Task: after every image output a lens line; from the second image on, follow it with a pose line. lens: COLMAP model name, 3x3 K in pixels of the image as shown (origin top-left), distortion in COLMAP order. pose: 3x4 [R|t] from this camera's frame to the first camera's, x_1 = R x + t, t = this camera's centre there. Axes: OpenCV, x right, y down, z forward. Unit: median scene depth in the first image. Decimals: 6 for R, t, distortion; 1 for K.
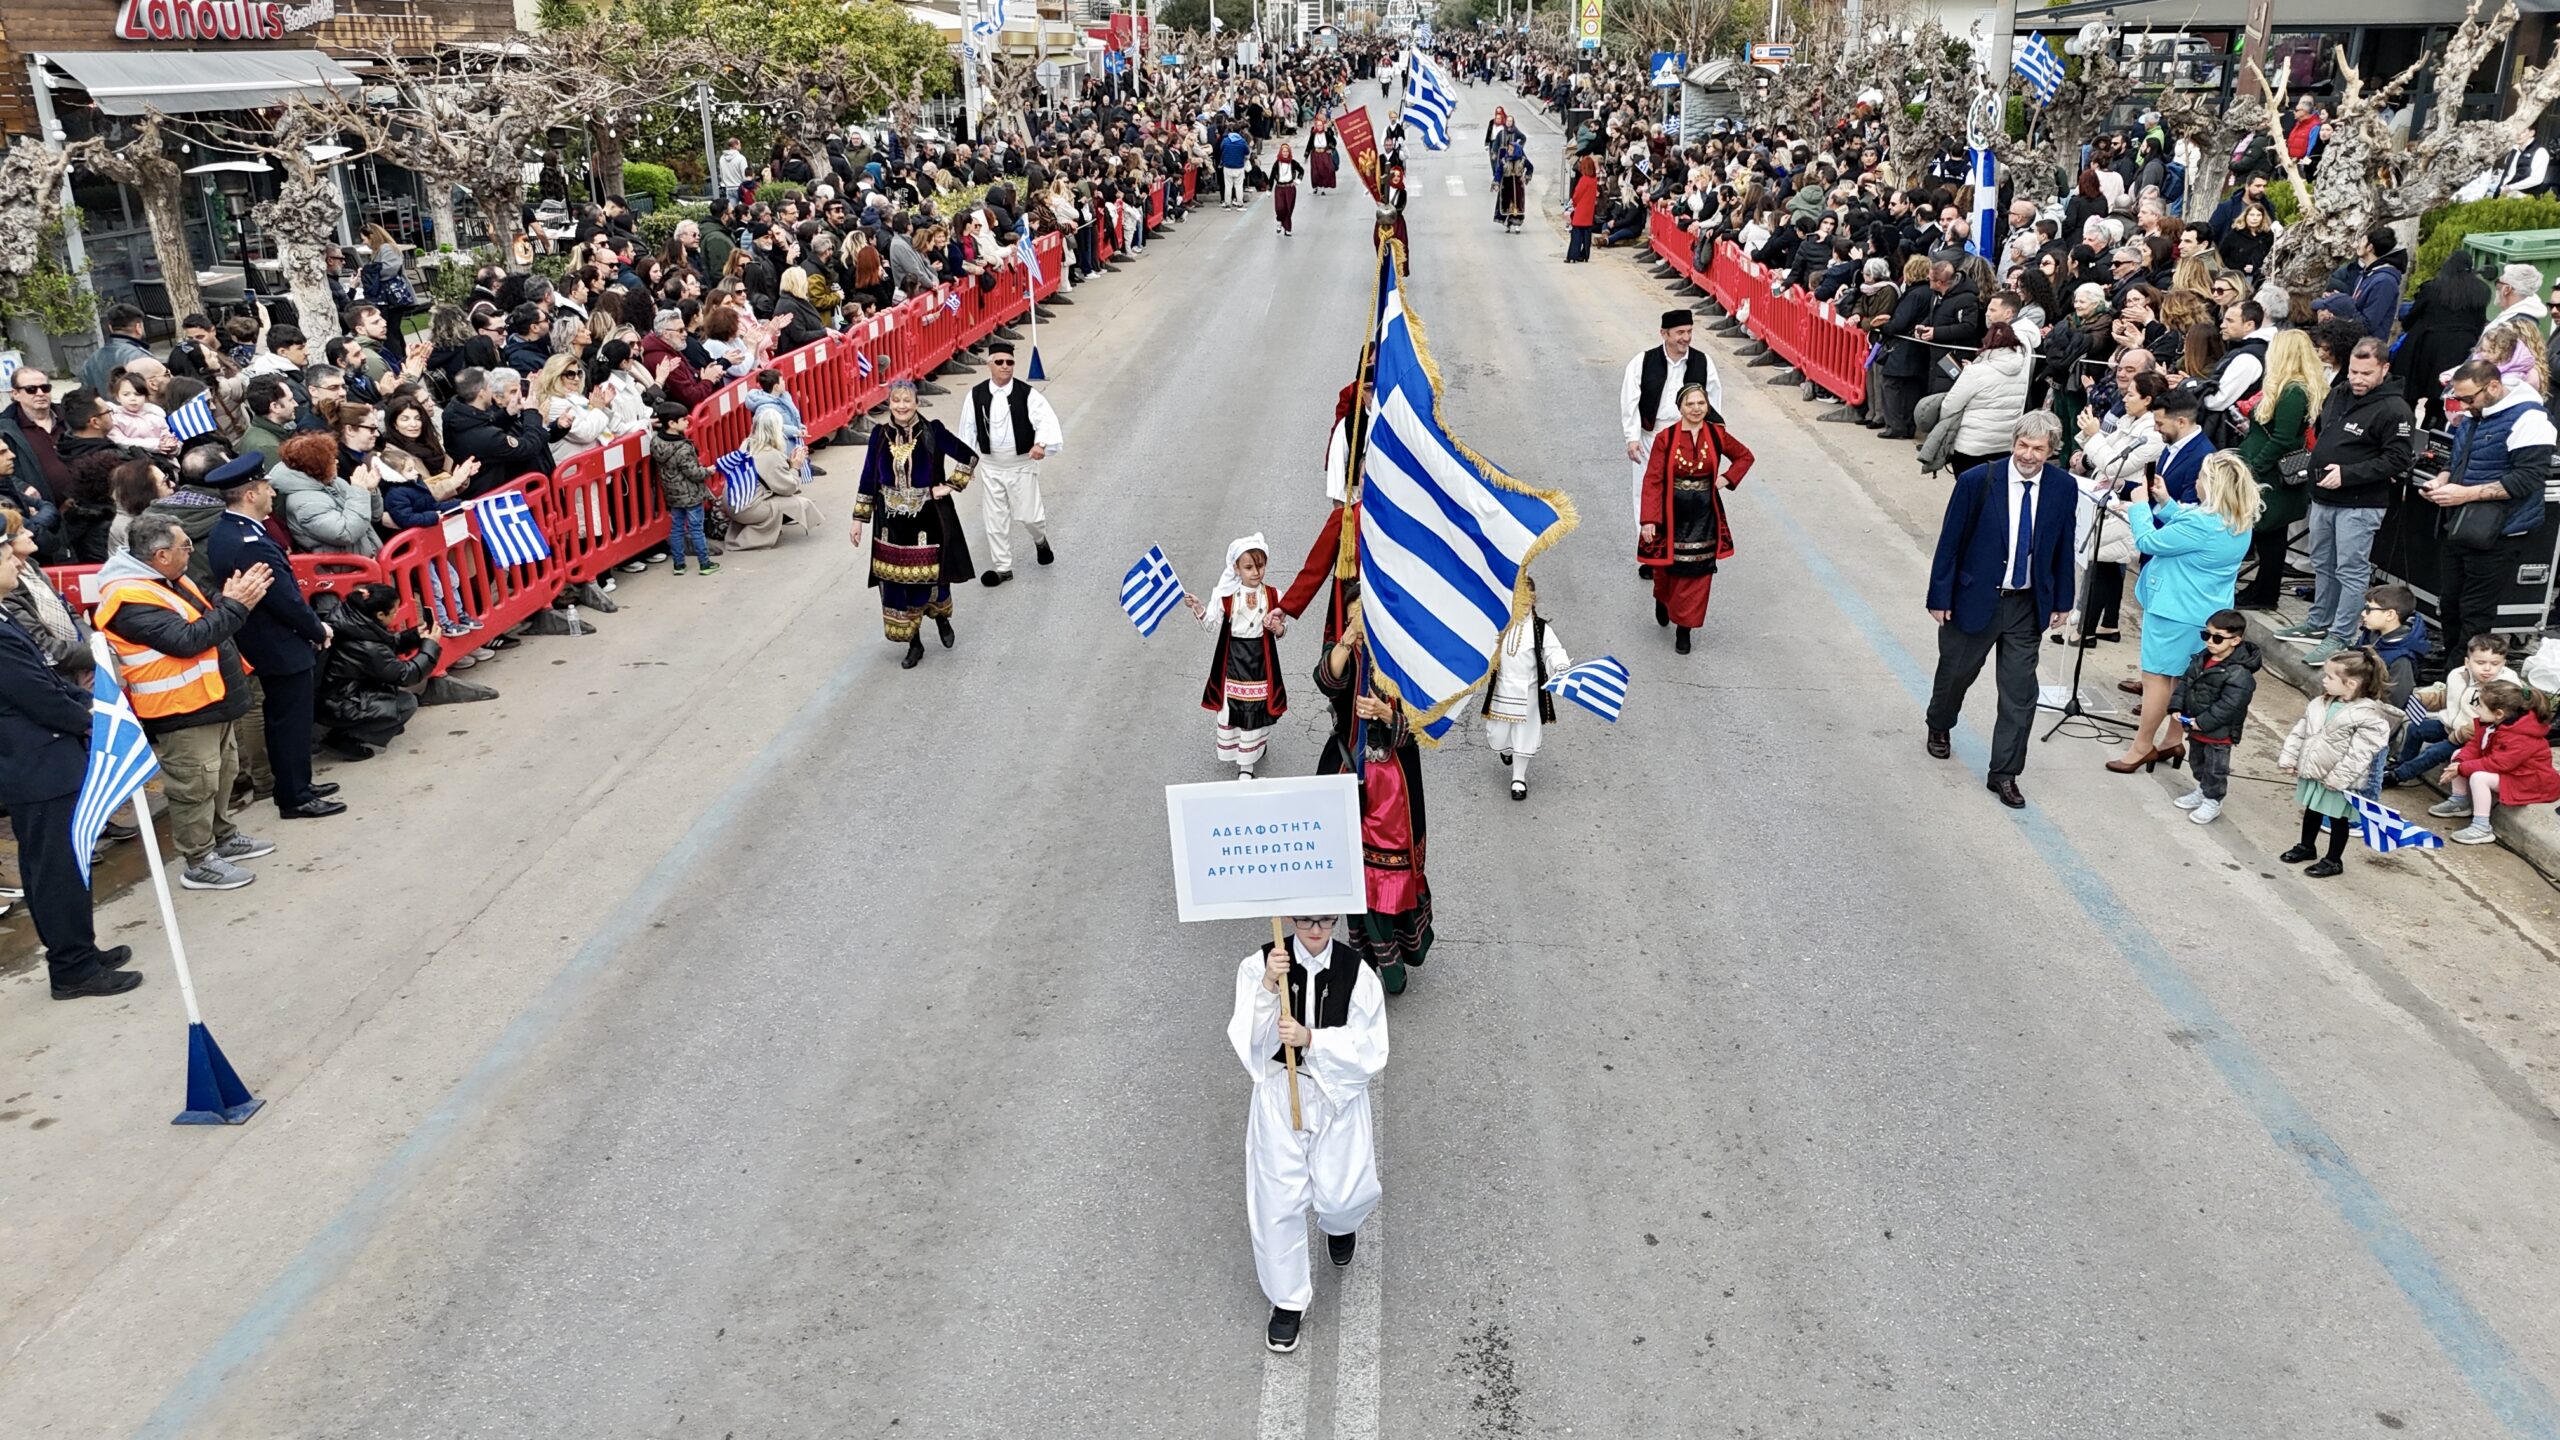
lens RADIAL K [[1882.6, 0, 1283.0], [0, 1882.6, 710.8], [0, 0, 1]] dist [0.062372, -0.055090]
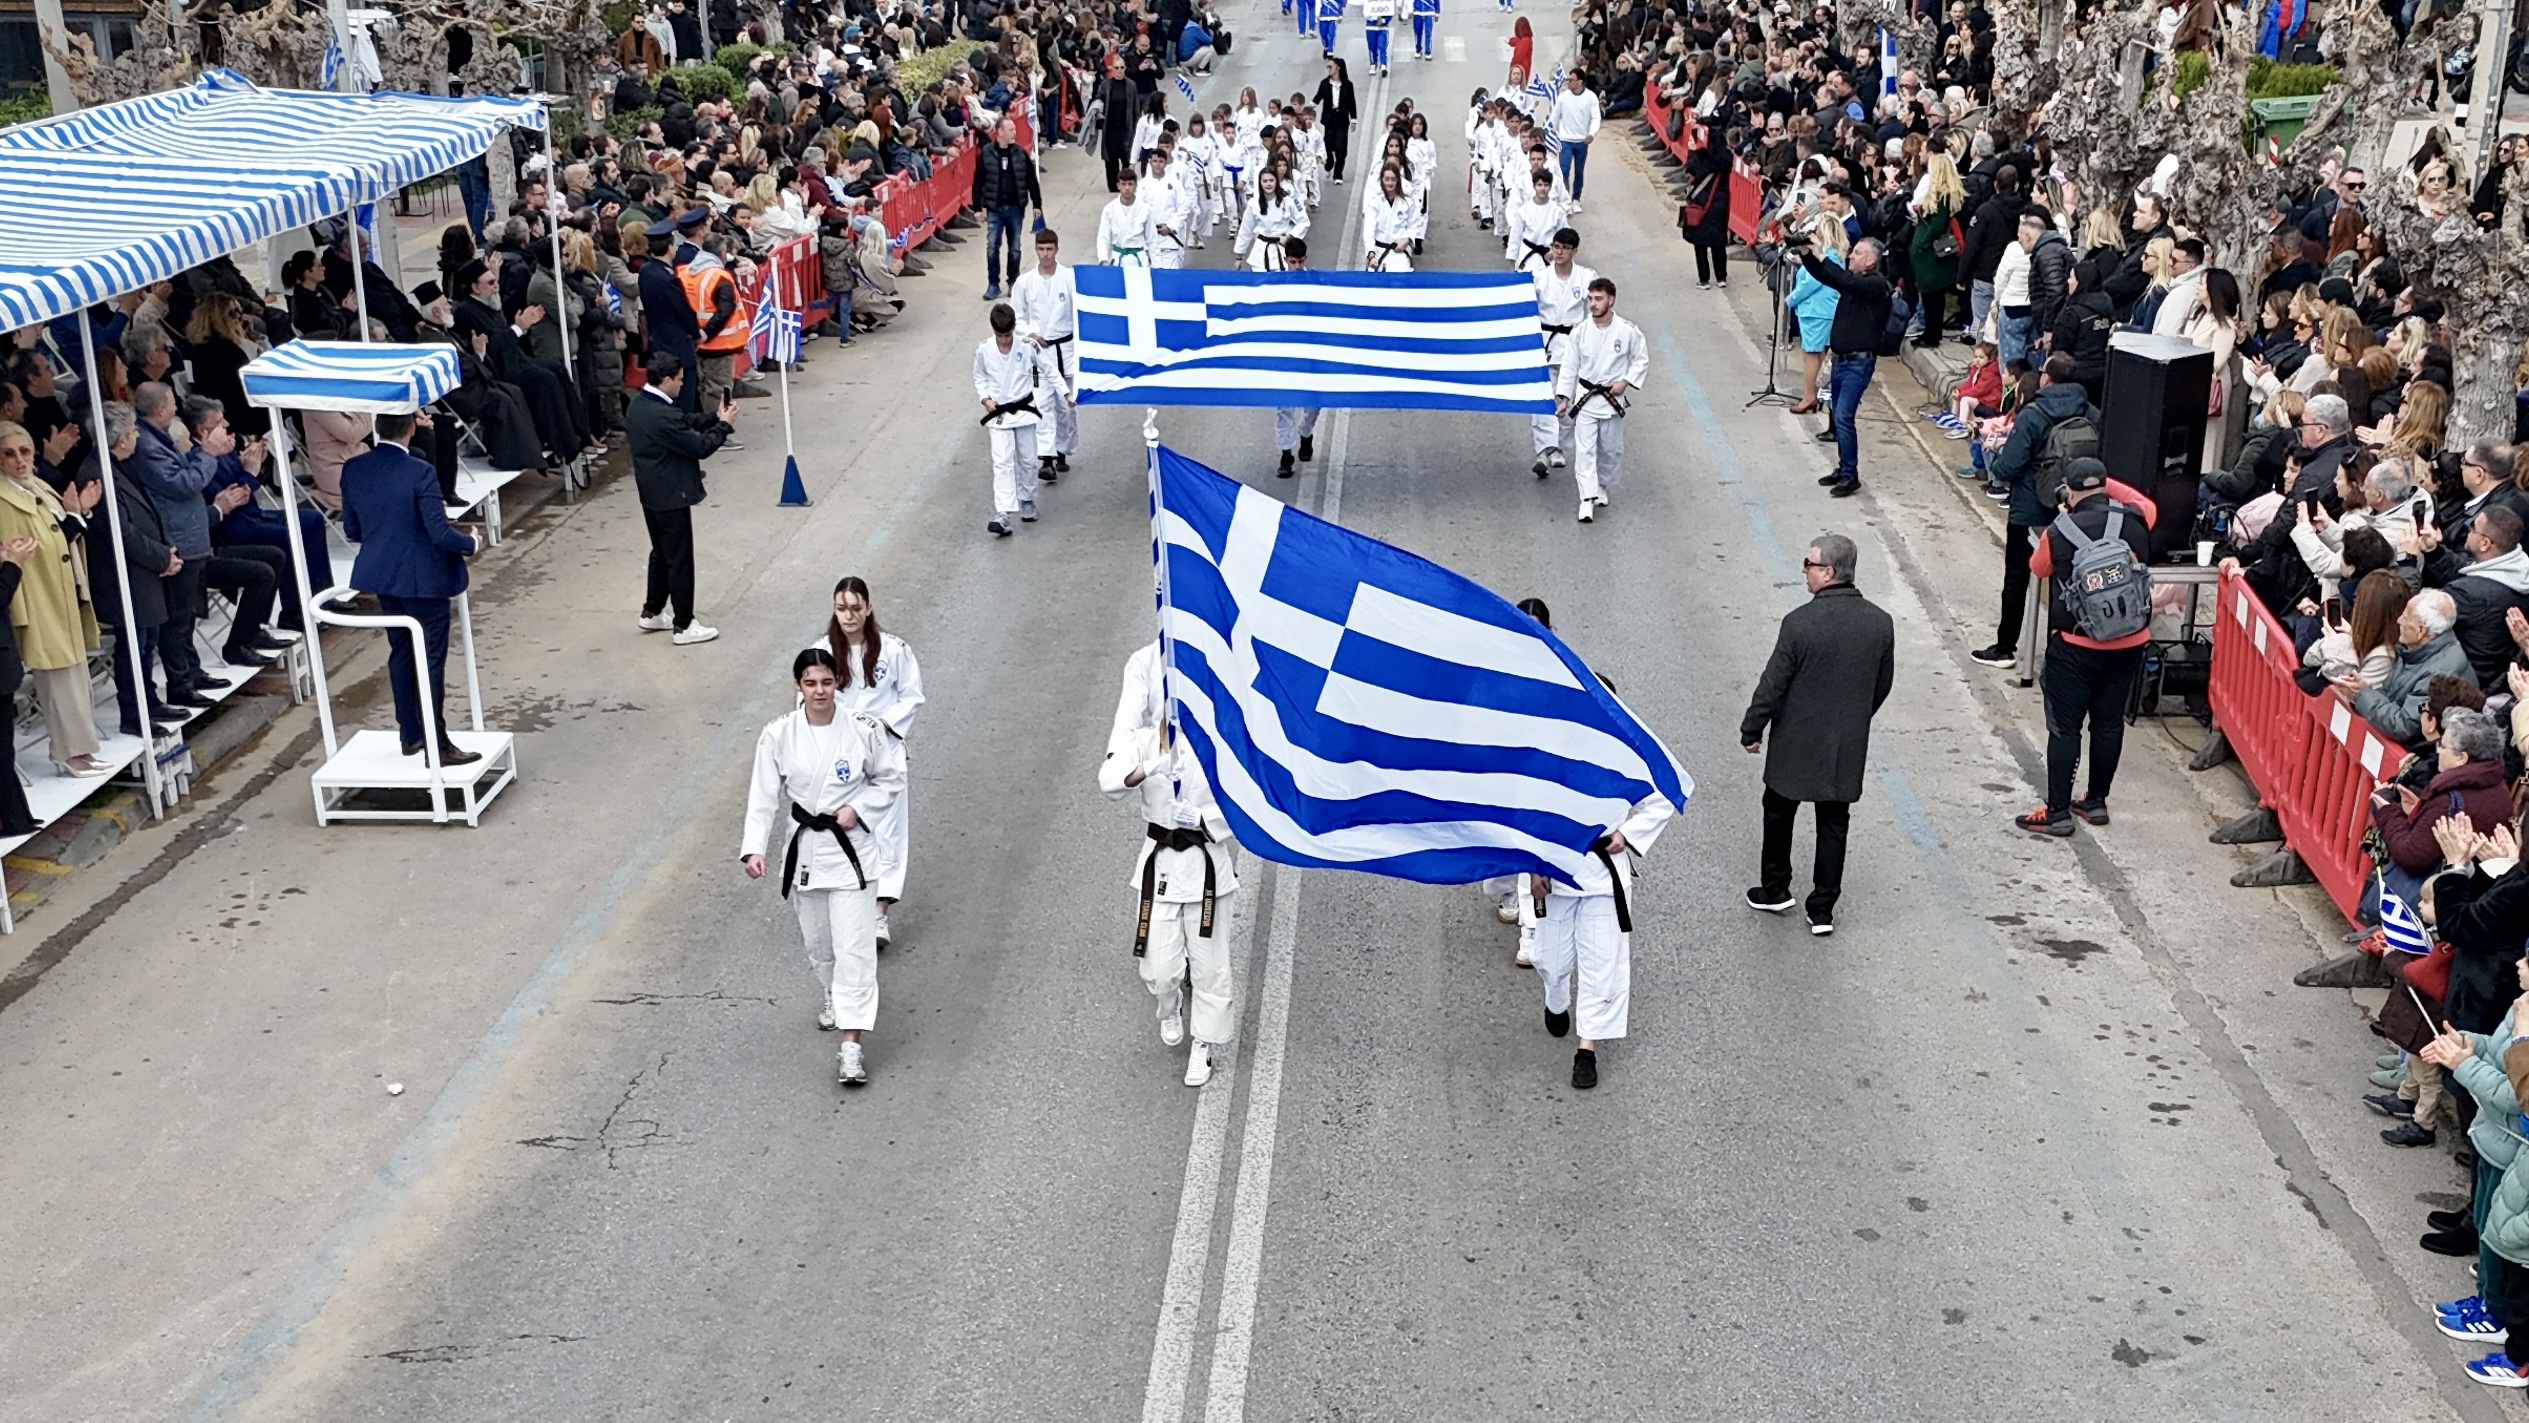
lens RADIAL K [[2960.6, 0, 1248.9], [0, 2960.6, 1112.6], [0, 0, 1]] dist [0.080321, -0.095914]
pose [[0.999950, 0.001705, 0.009874, -0.021102], [-0.002421, 0.997331, 0.072978, 0.169107], [-0.009723, -0.072998, 0.997285, -0.622120]]
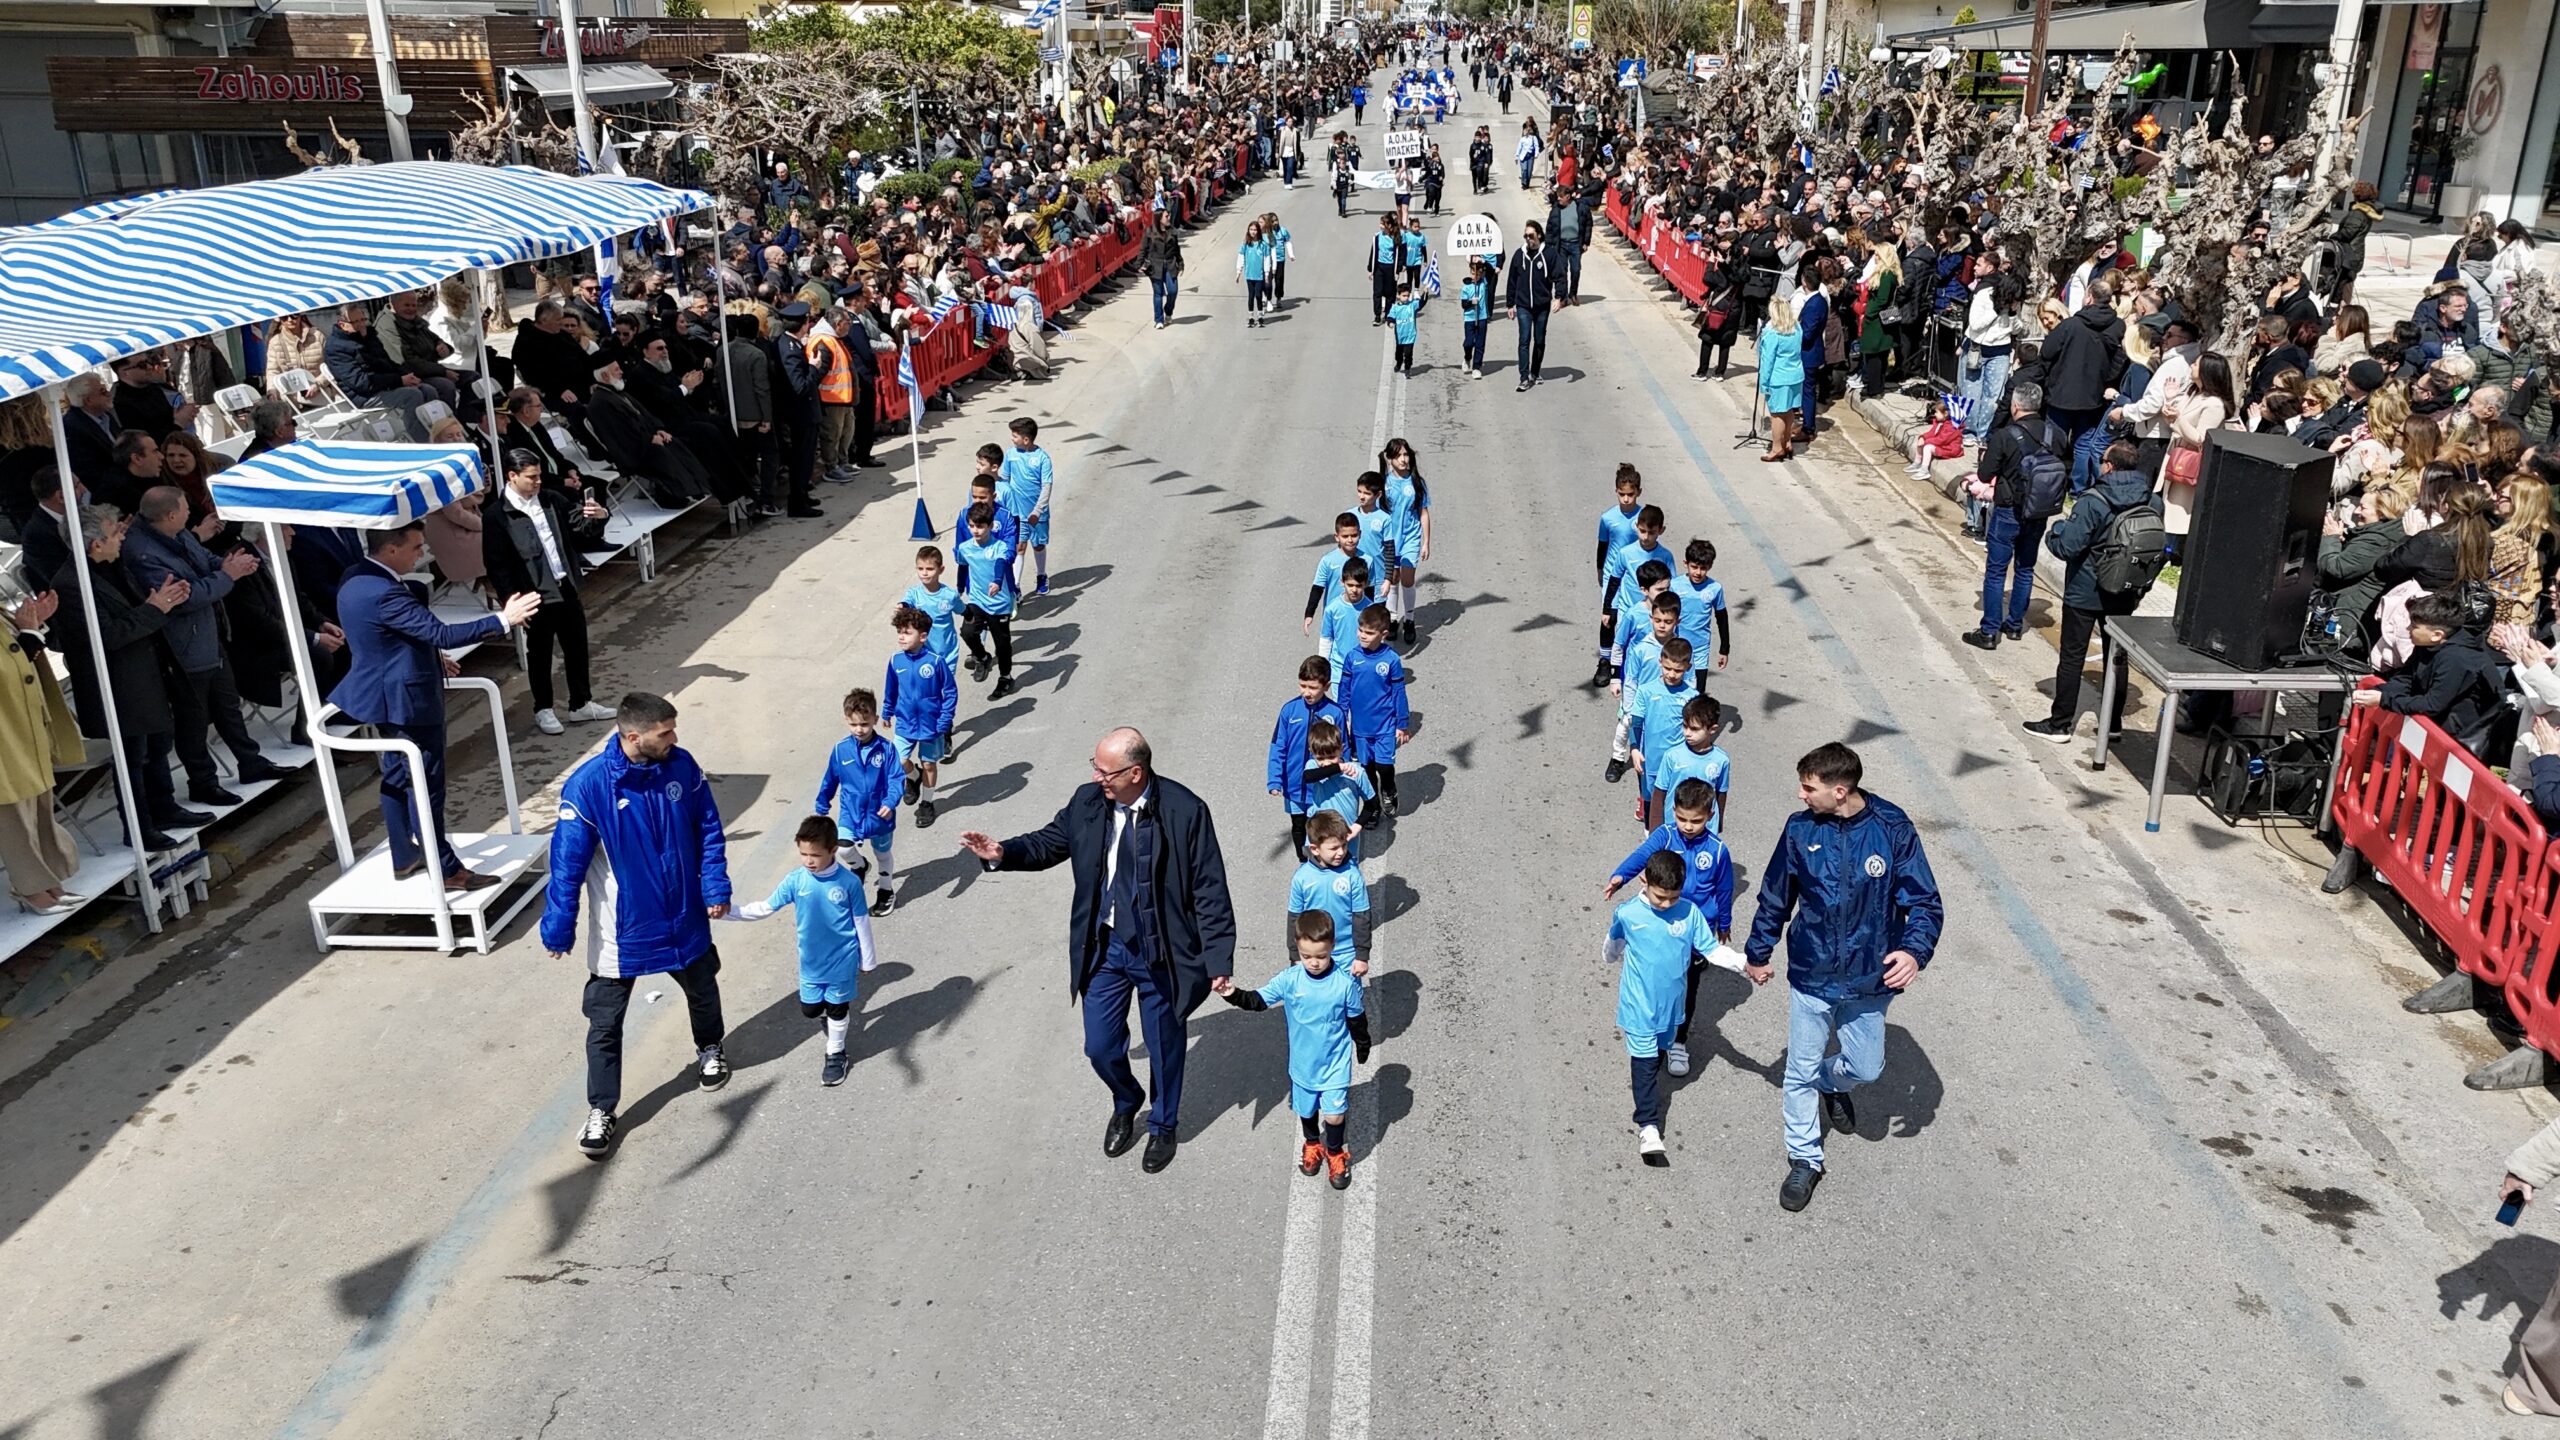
lens RADIAL K [[1882.6, 0, 1283.0], [0, 1882.6, 710.8], [0, 0, 1]] dist [0.062372, -0.055090]
pose [[0.999931, 0.010571, -0.005181, -0.021089], [-0.010524, 0.999905, 0.008922, 0.106170], [0.005275, -0.008867, 0.999947, -0.373079]]
